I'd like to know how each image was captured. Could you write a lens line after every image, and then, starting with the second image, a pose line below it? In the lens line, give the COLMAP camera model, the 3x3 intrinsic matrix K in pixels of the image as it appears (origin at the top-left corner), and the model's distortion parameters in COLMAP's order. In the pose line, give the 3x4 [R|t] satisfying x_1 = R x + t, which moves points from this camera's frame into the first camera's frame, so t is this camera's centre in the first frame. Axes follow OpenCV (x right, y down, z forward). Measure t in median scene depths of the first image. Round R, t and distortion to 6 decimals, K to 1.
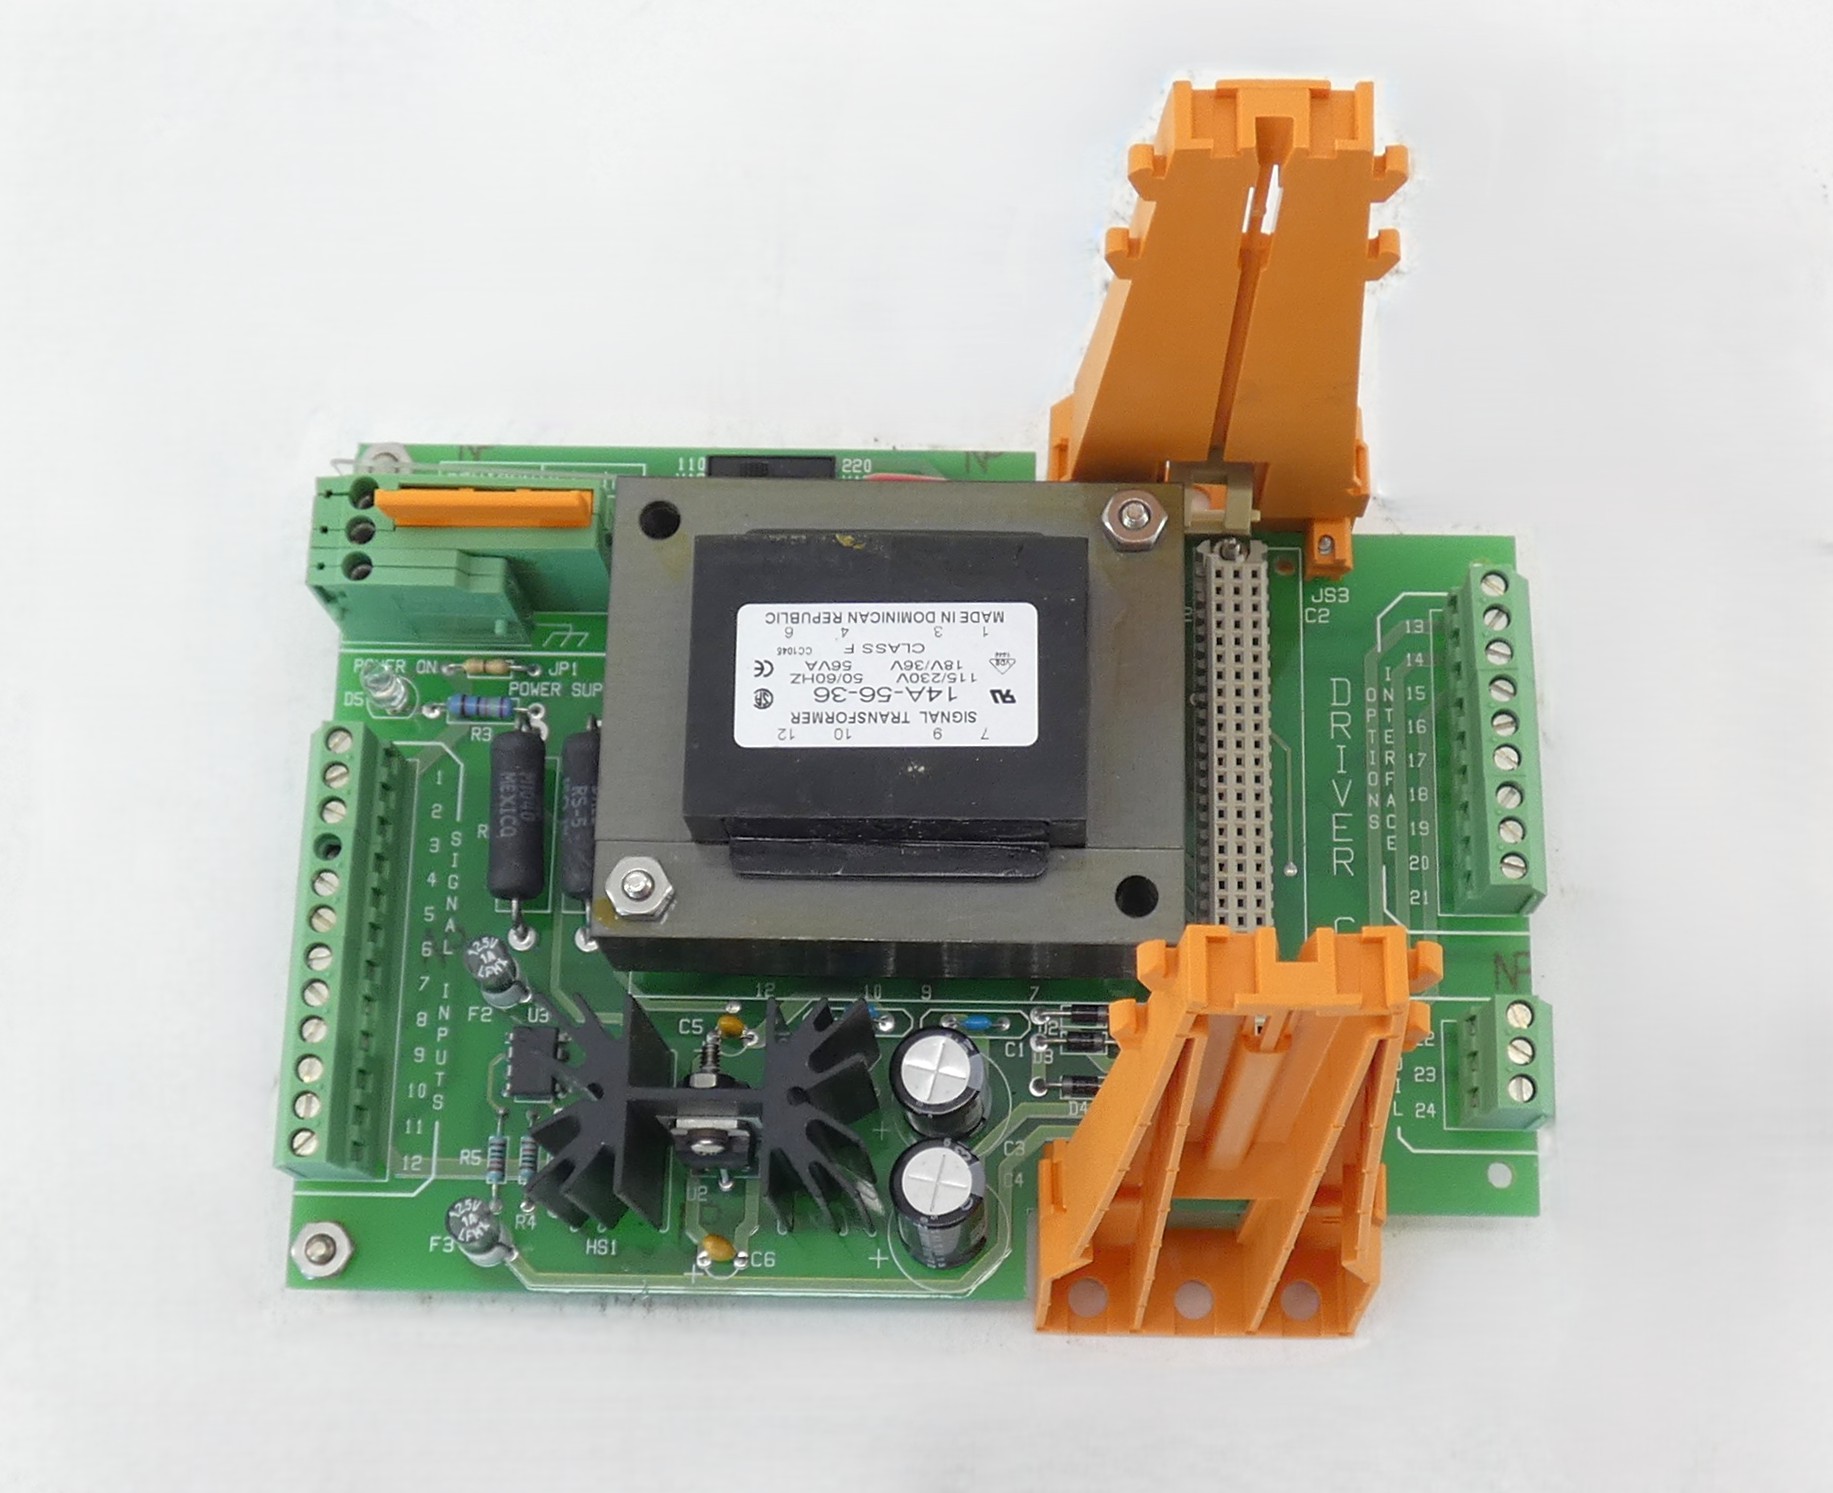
lens RADIAL K [[2570.8, 0, 963.3], [0, 2570.8, 851.0], [0, 0, 1]] dist [0.009012, 0.019159]
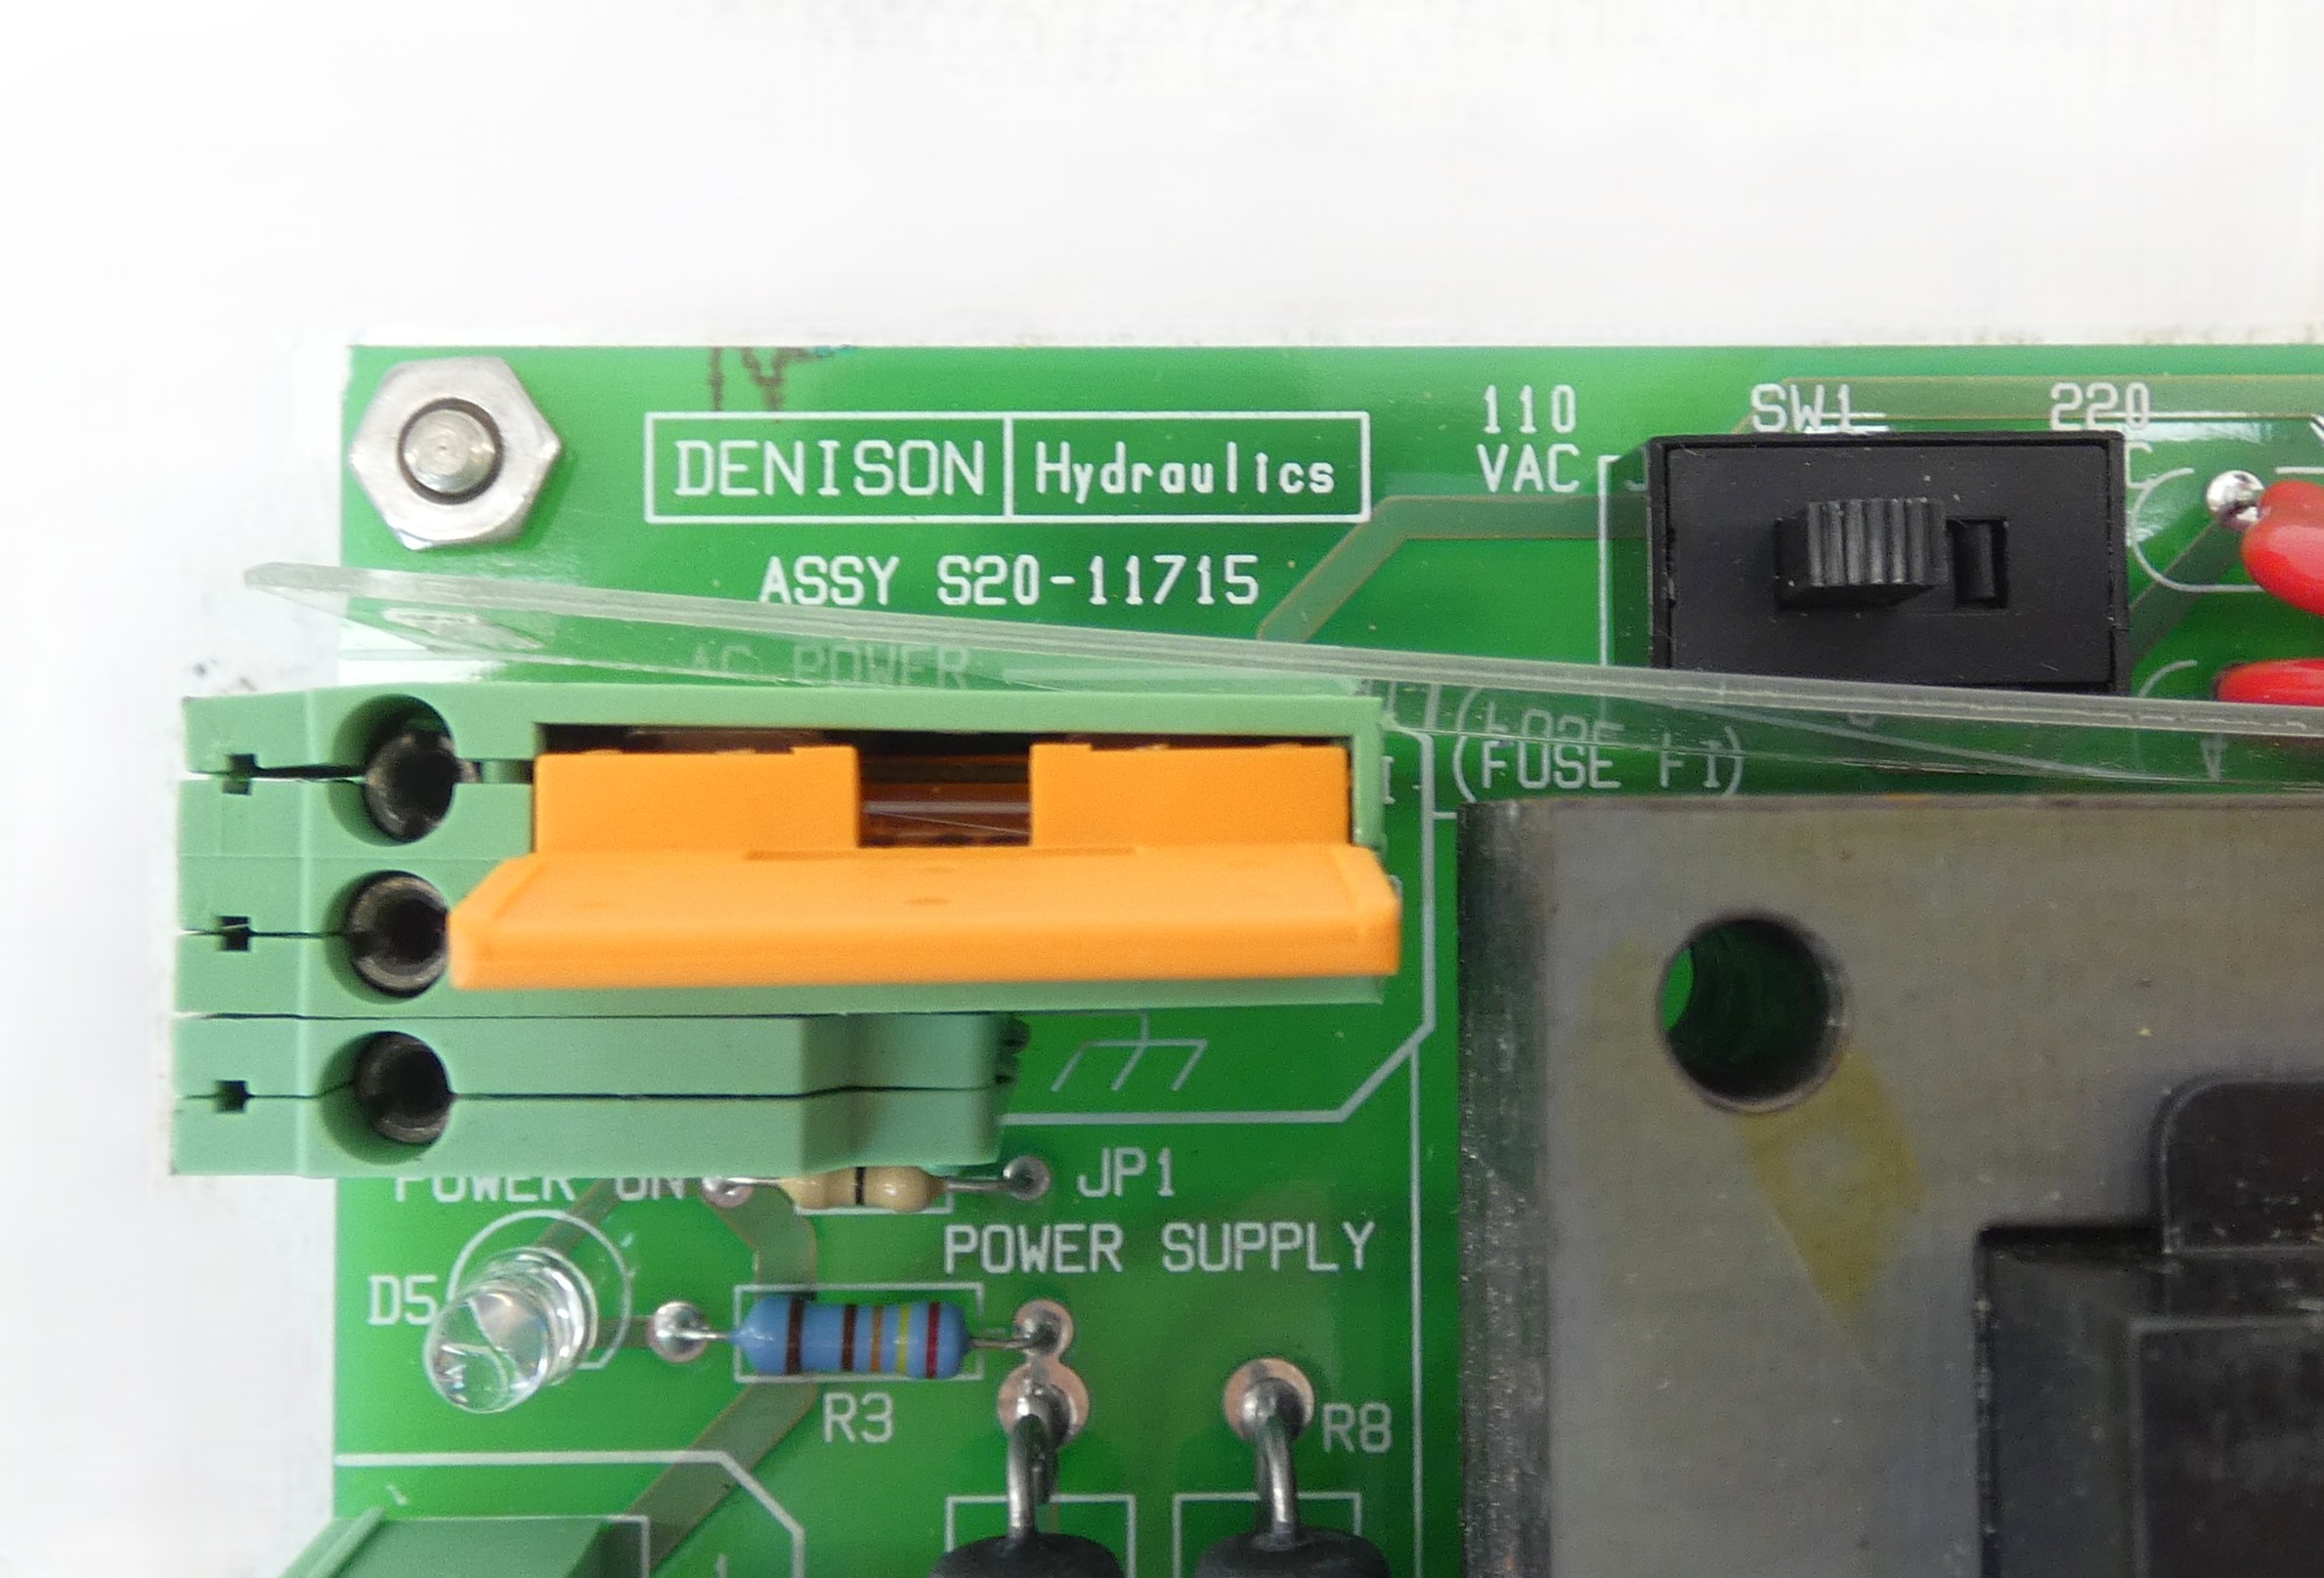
lens RADIAL K [[2688.0, 0, 1158.1], [0, 2688.0, 710.7], [0, 0, 1]] dist [0.003030, 0.001365]
pose [[0.999067, -0.020752, 0.037885, -0.180050], [0.011966, 0.975676, 0.218889, -0.208195], [-0.041506, -0.218232, 0.975014, 0.794537]]
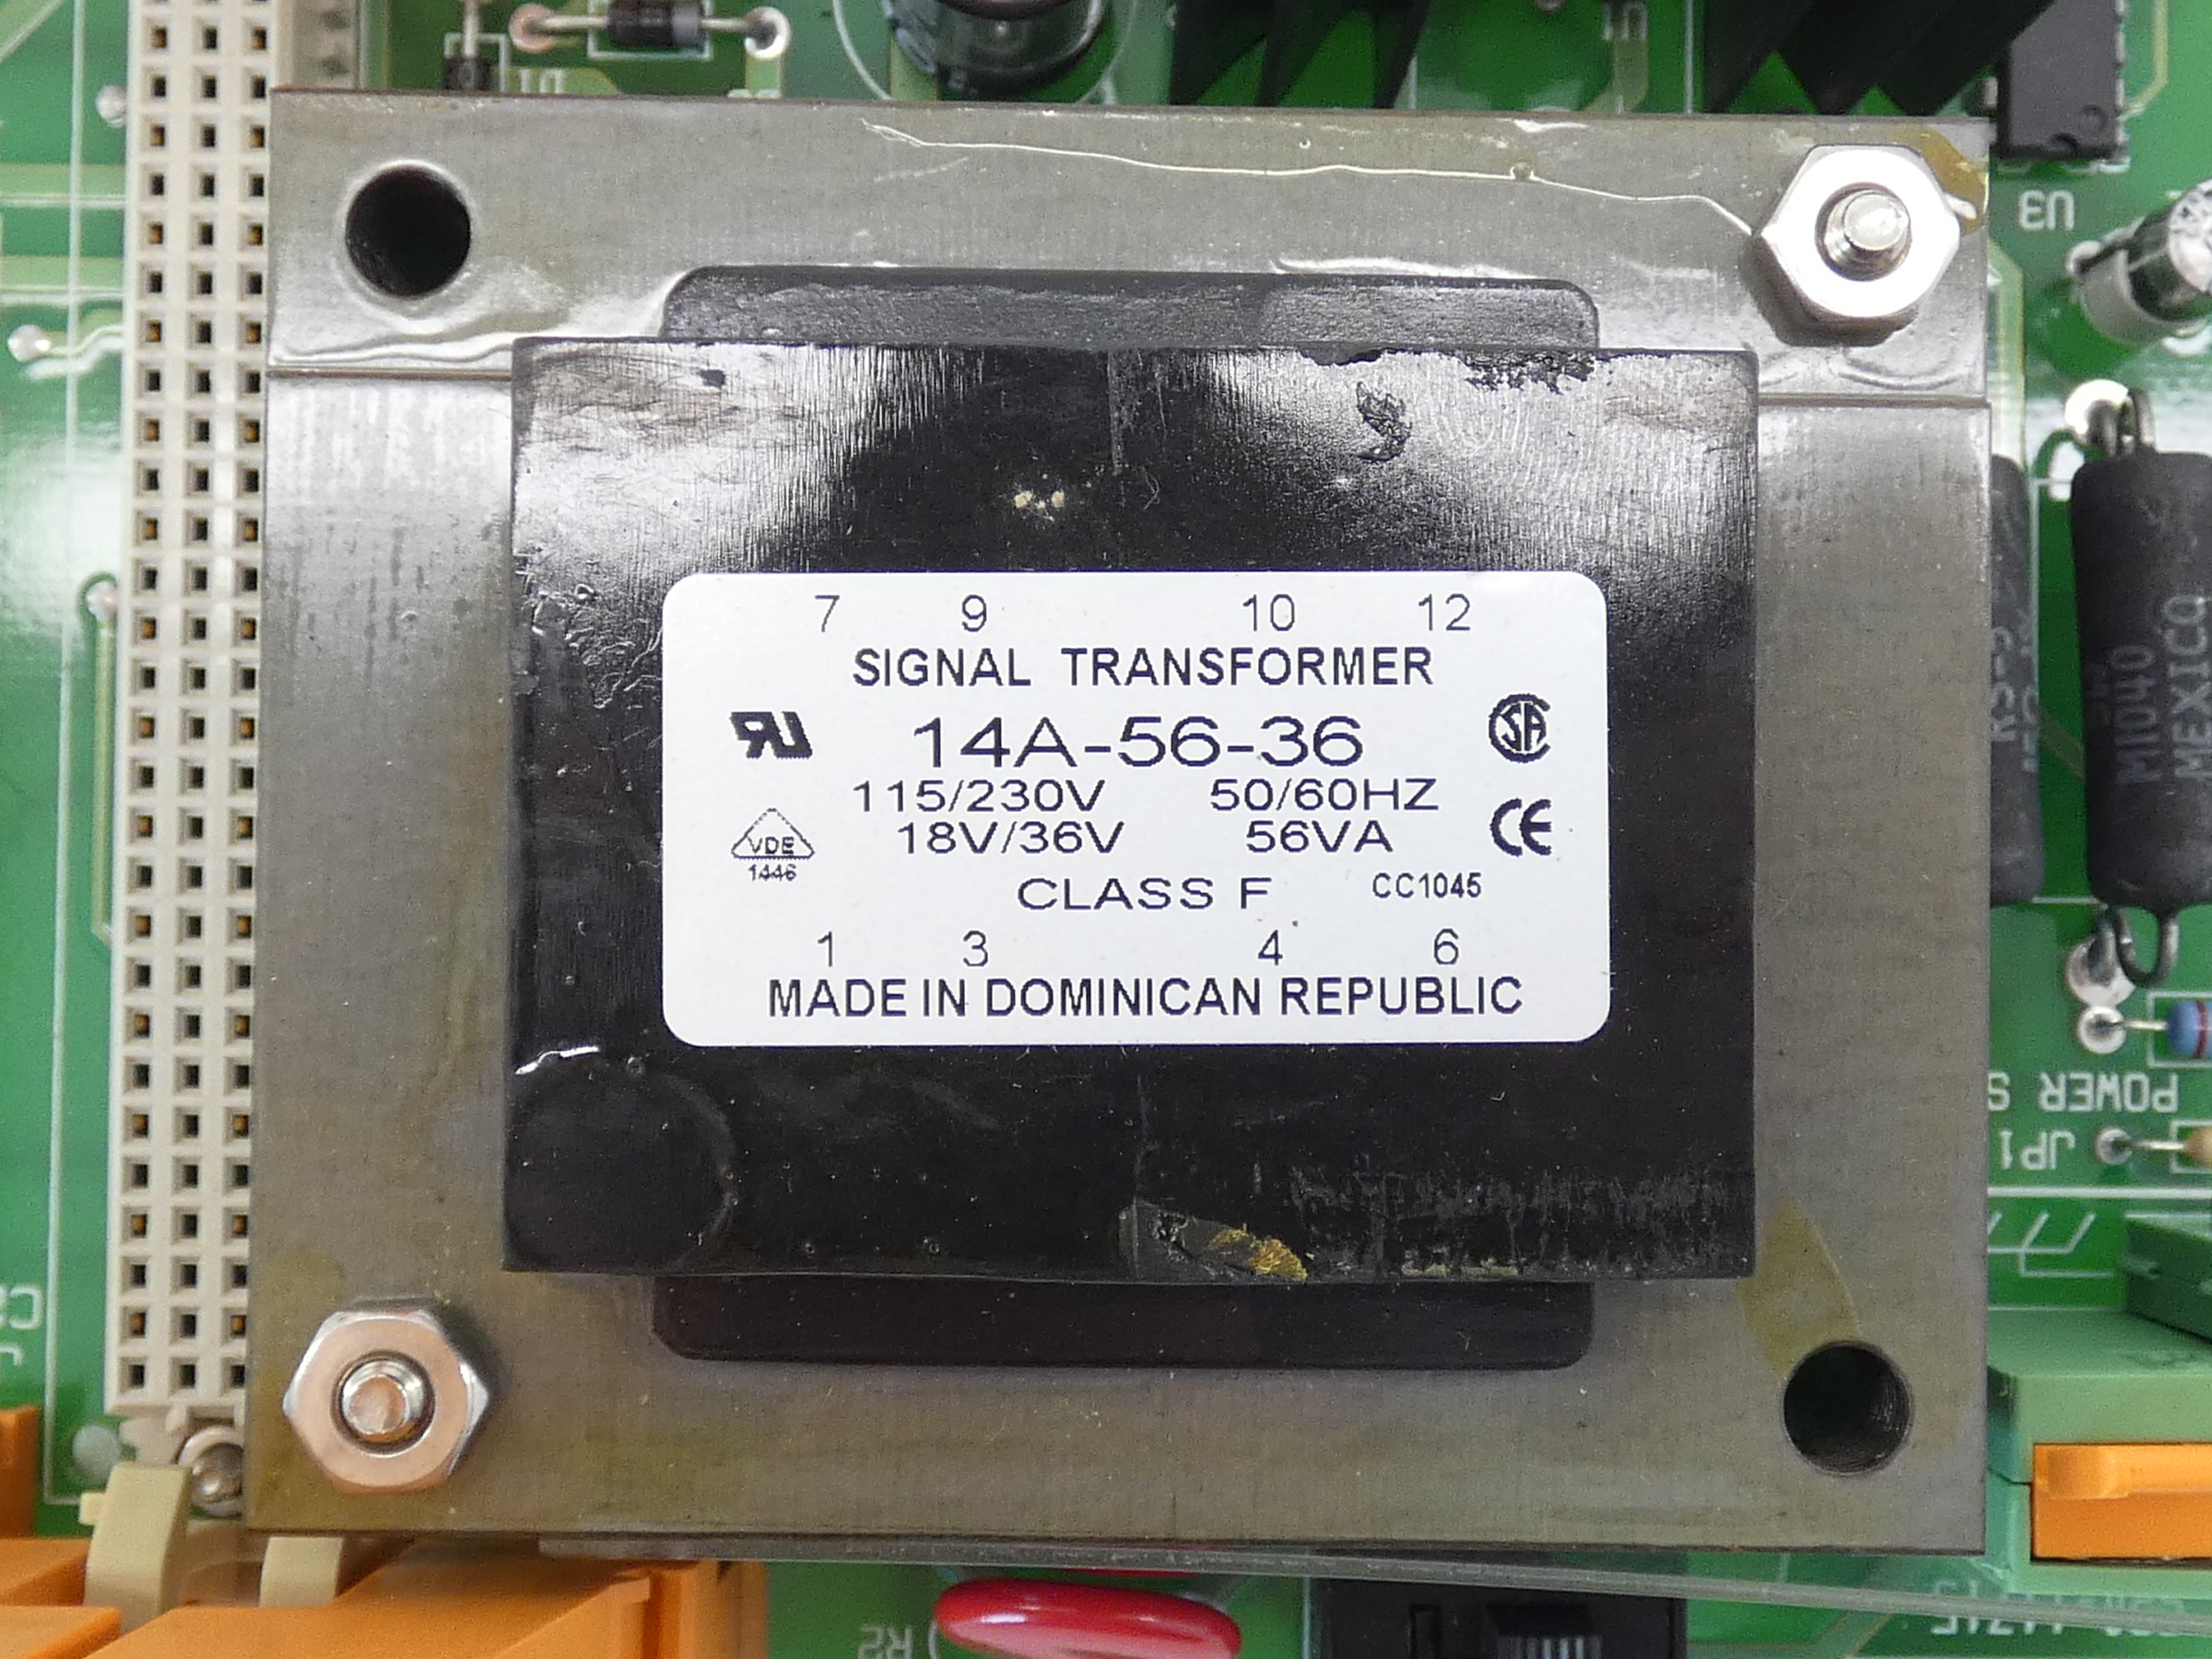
lens RADIAL K [[3361.3, 0, 1106.0], [0, 3361.3, 829.5], [0, 0, 1]] dist [0.001204, 0.002096]
pose [[-0.999913, 0.008677, 0.009892, -0.028886], [-0.005512, -0.958853, 0.283848, -0.181729], [0.011948, 0.283769, 0.958818, 0.575362]]
